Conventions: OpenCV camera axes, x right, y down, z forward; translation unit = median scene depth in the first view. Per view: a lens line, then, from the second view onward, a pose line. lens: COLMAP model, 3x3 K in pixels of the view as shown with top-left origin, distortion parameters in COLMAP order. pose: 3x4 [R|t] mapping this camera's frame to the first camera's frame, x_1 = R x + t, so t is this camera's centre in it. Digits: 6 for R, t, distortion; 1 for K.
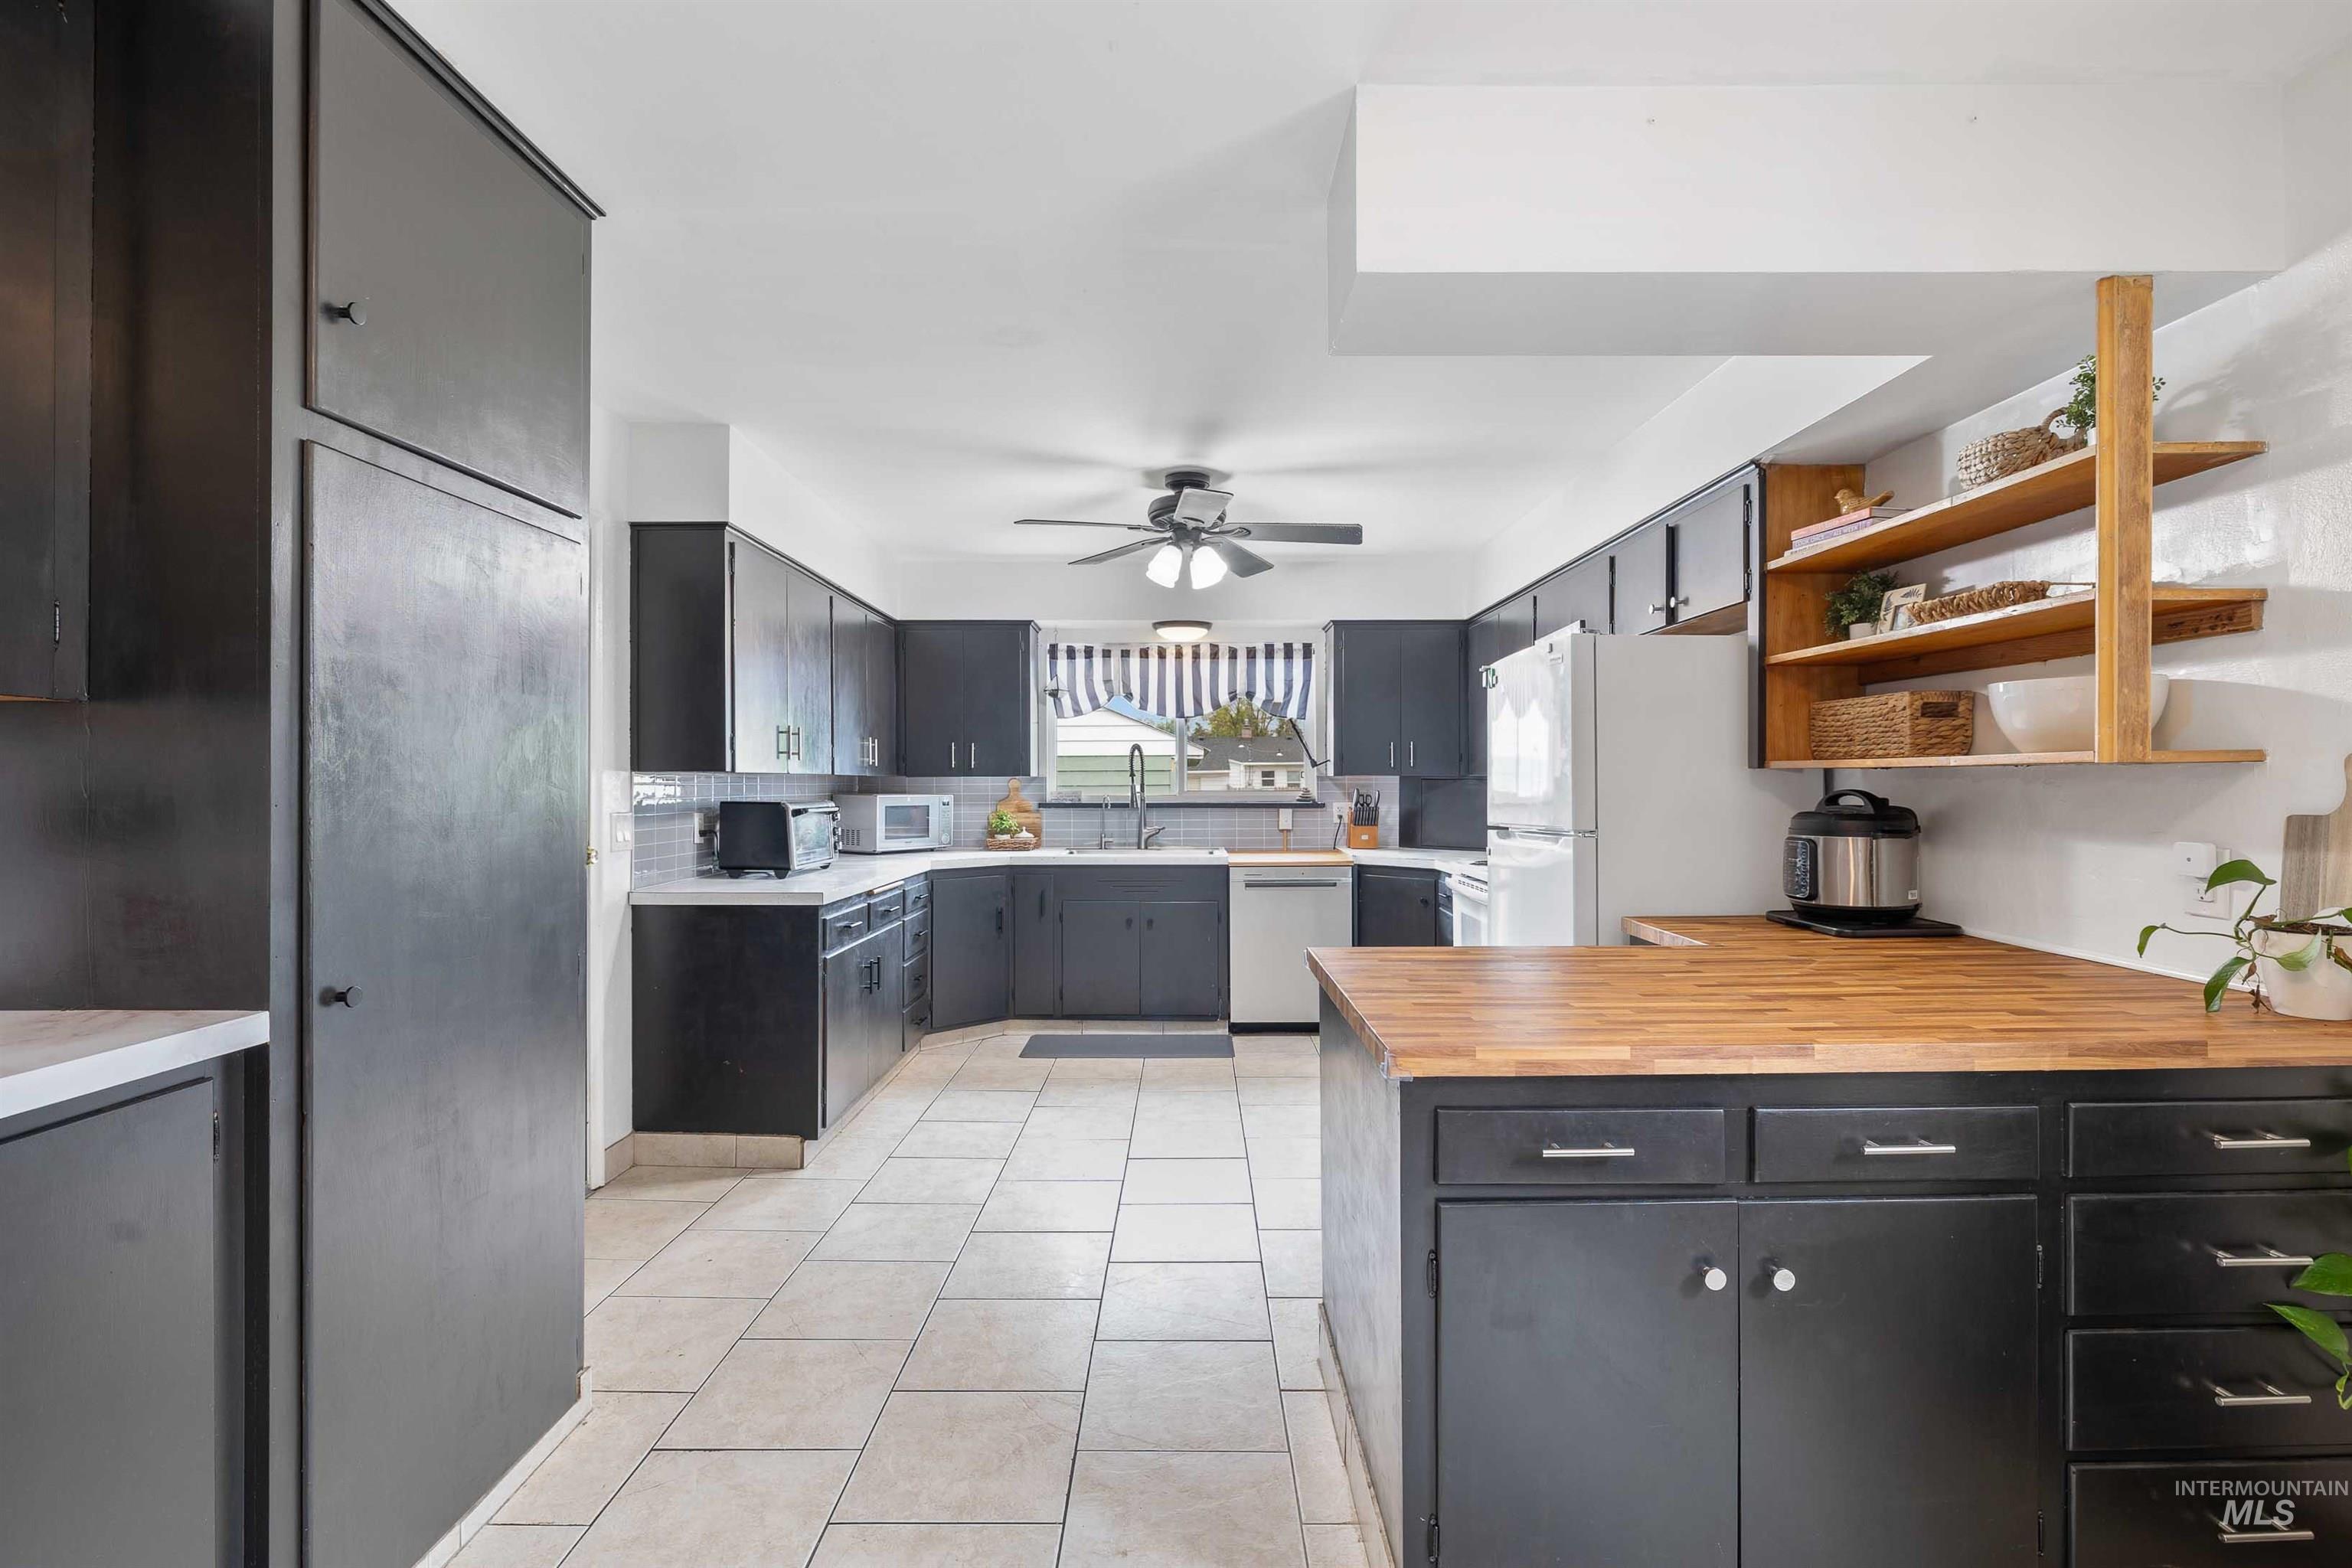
lens RADIAL K [[1104.1, 0, 1174.0], [0, 1104.1, 781.4], [0, 0, 1]] dist [-0.007980, 0.001314]
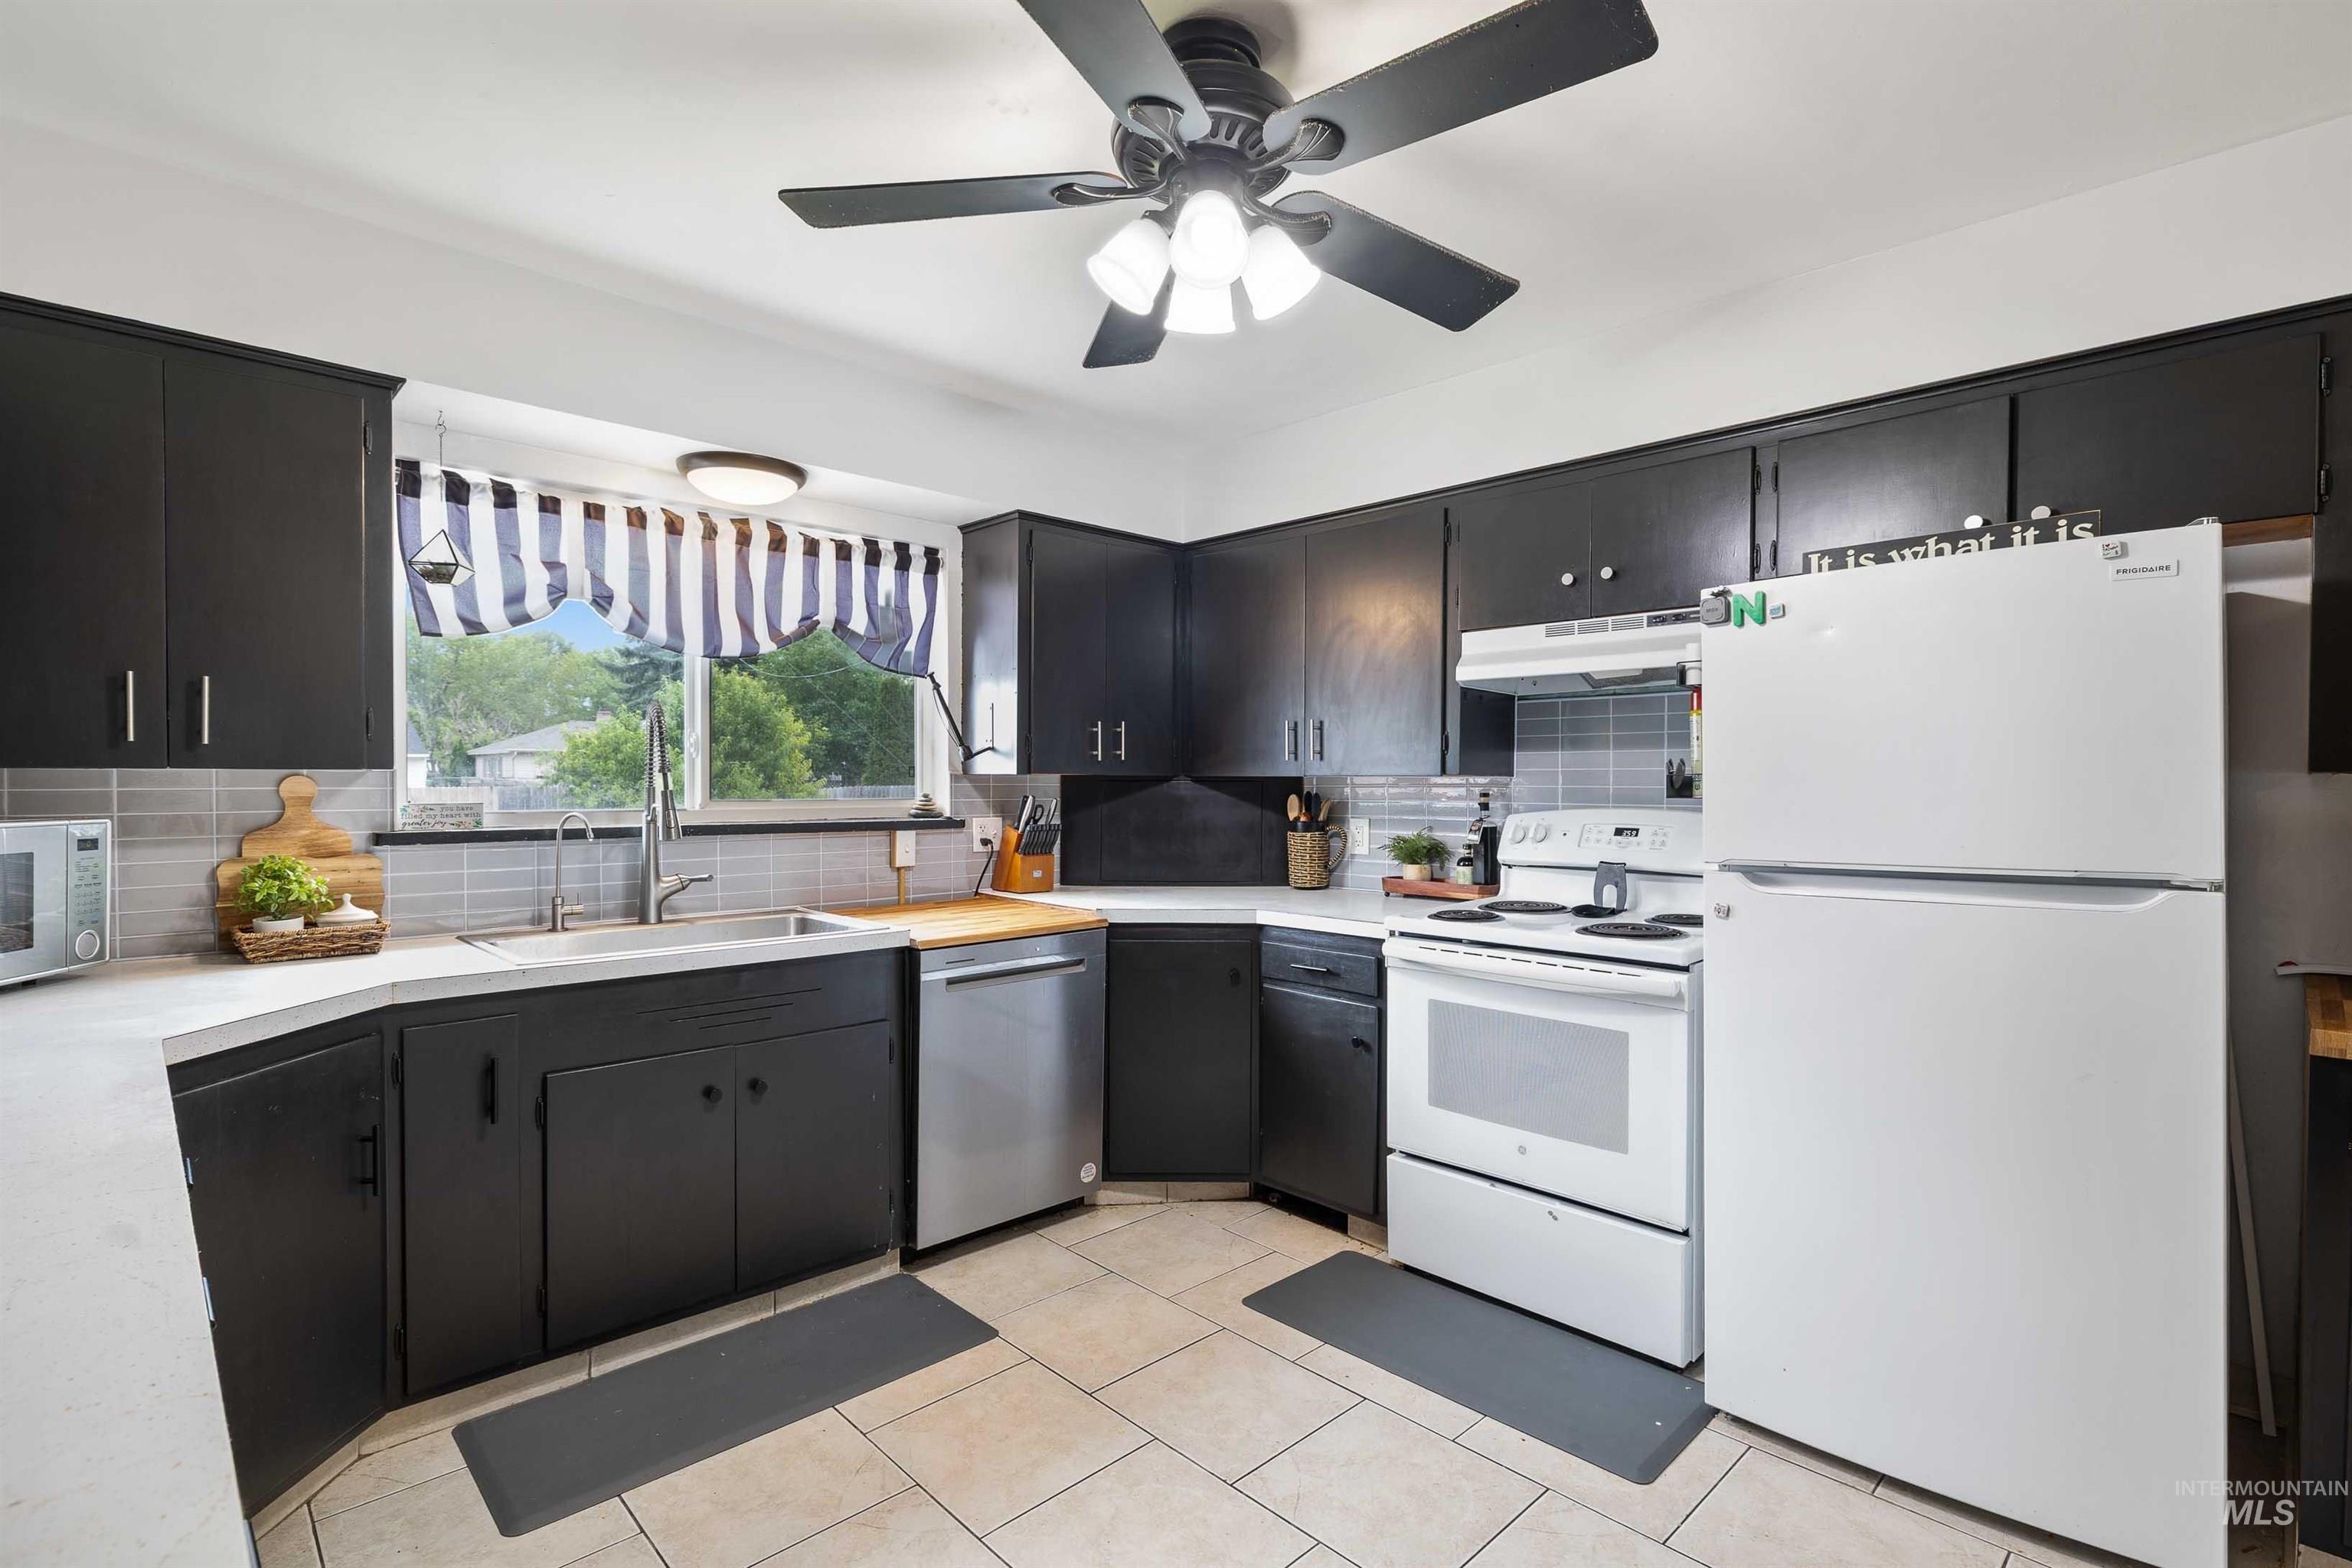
lens RADIAL K [[1104.1, 0, 1187.2], [0, 1104.1, 790.5], [0, 0, 1]] dist [-0.007980, 0.001314]
pose [[0.709298, -0.002179, 0.704906, -0.196902], [-0.002965, 0.999977, 0.006074, -0.000029], [-0.704903, -0.006399, 0.709275, 0.486783]]
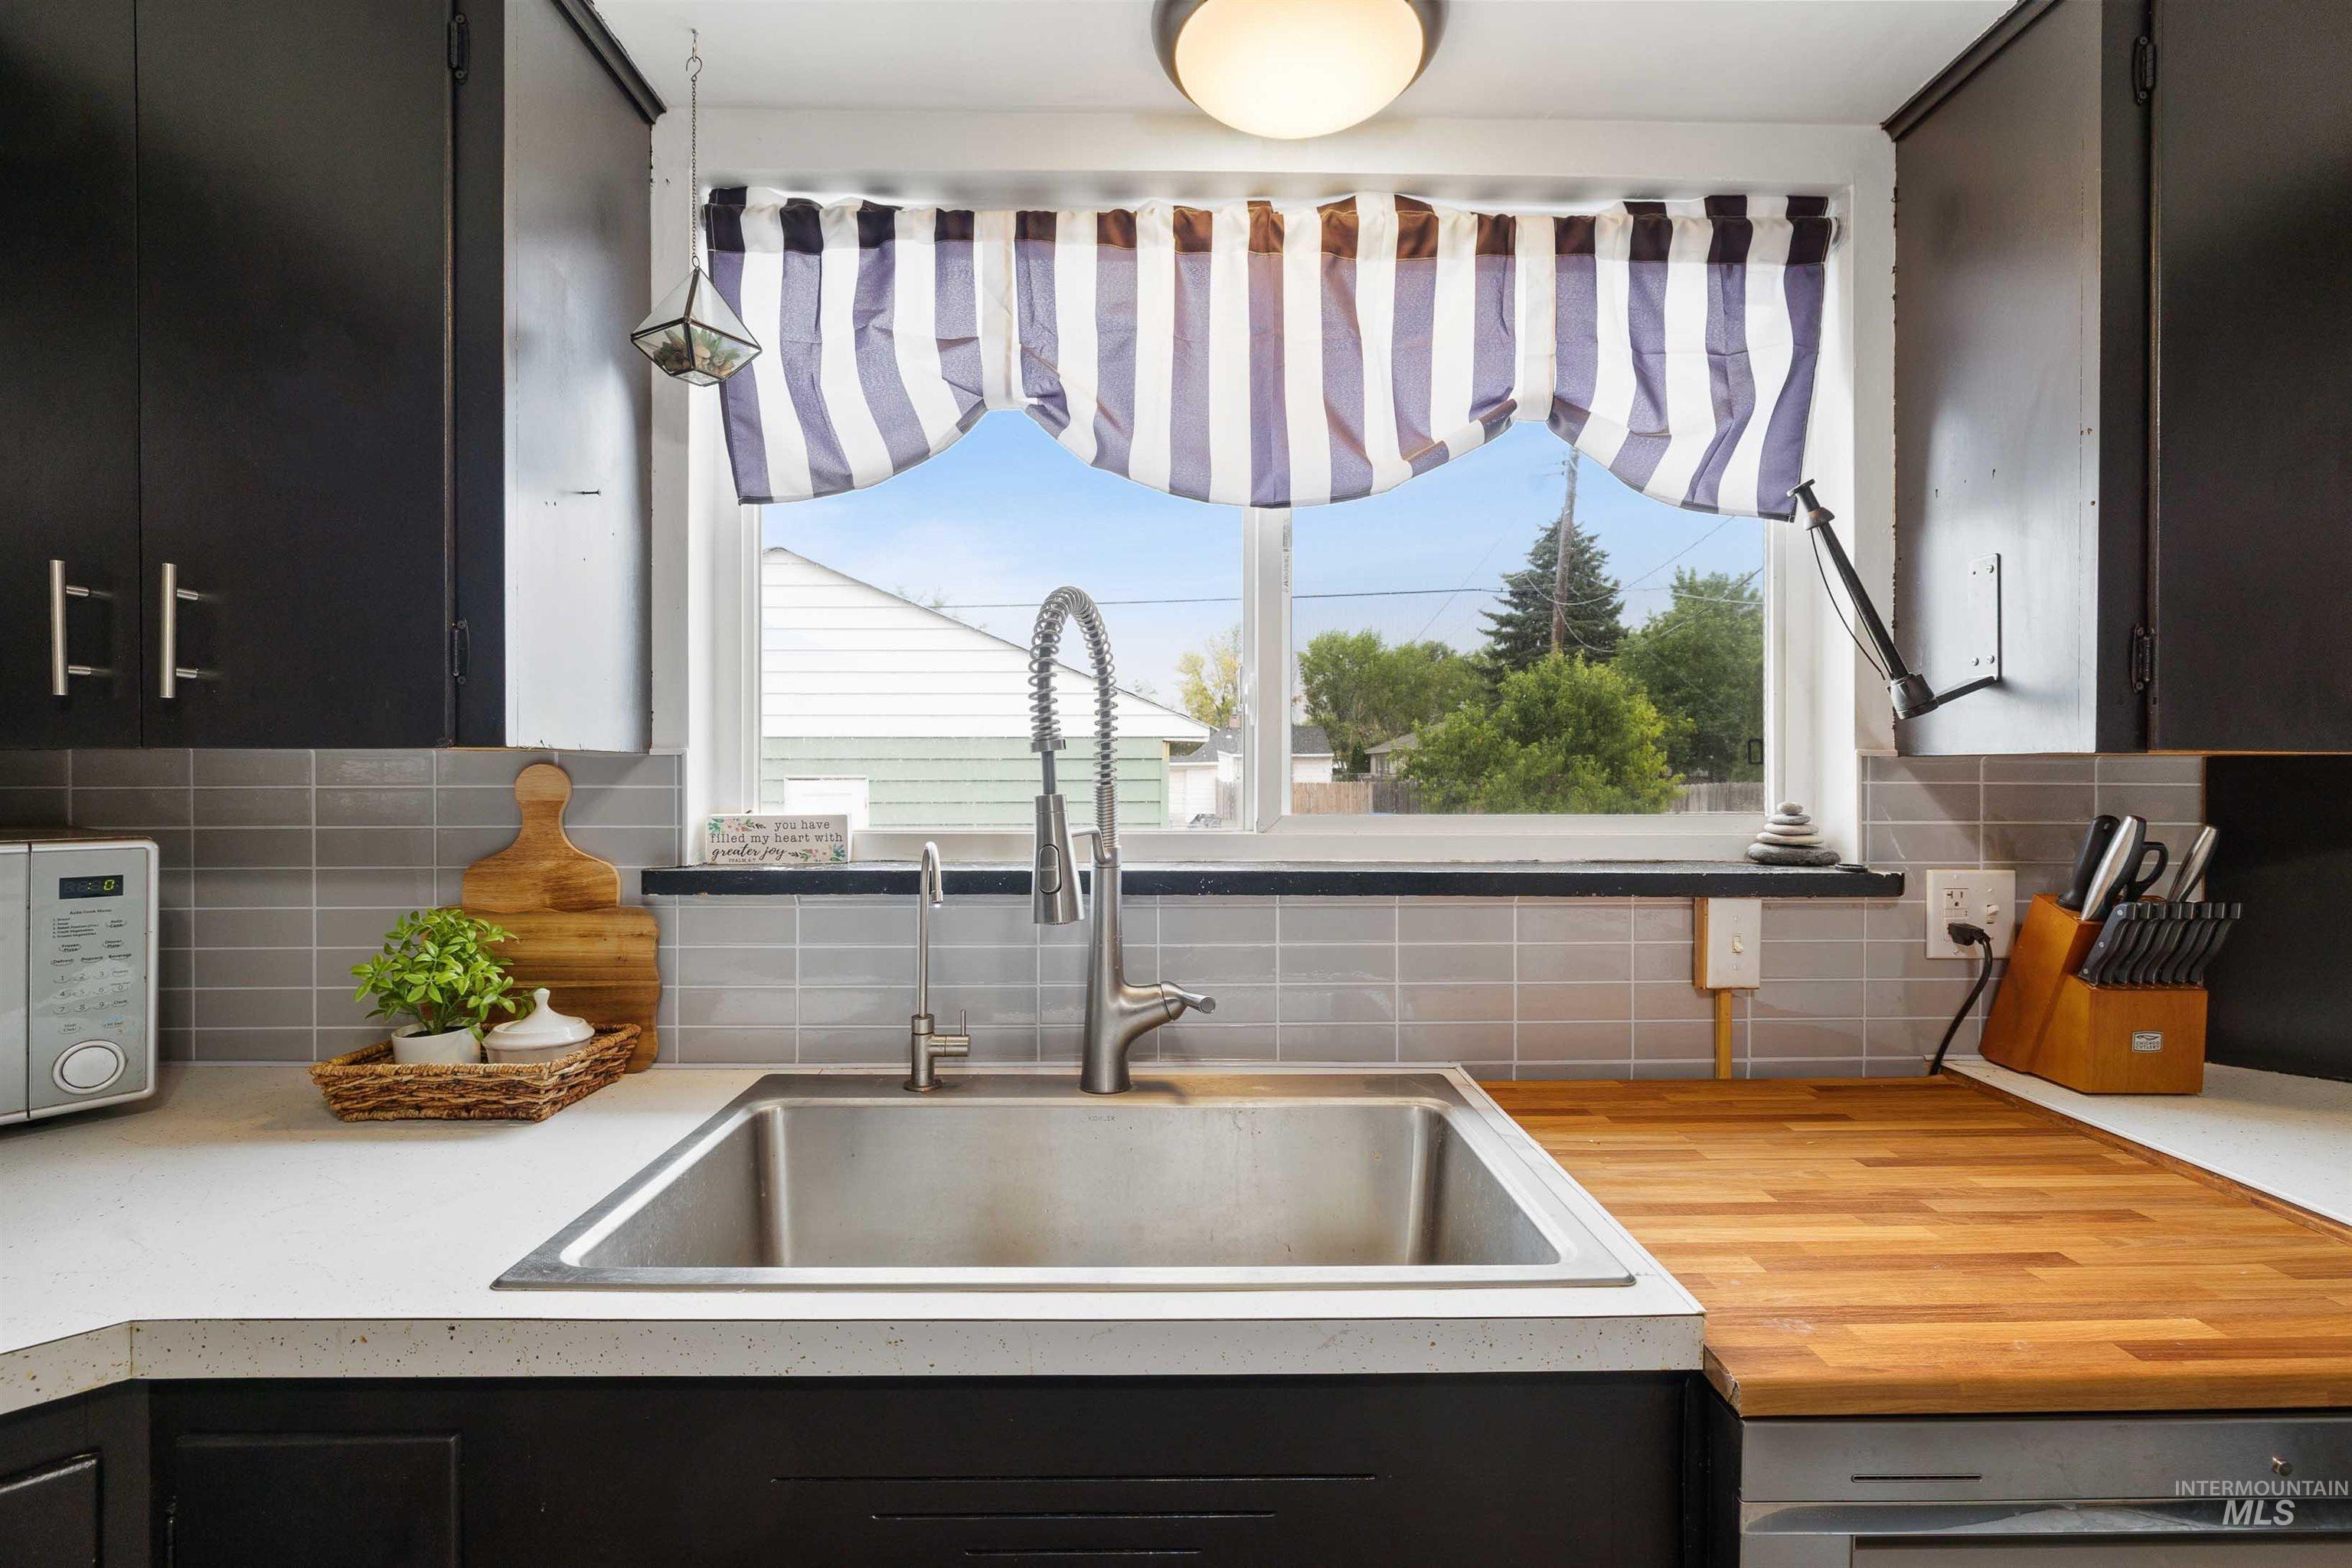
lens RADIAL K [[1104.1, 0, 1184.7], [0, 1104.1, 777.3], [0, 0, 1]] dist [-0.007980, 0.001314]
pose [[0.999522, 0.003807, 0.030696, -0.019382], [-0.003821, 0.999993, 0.000389, 0.000069], [-0.030695, -0.000506, 0.999529, 0.768347]]
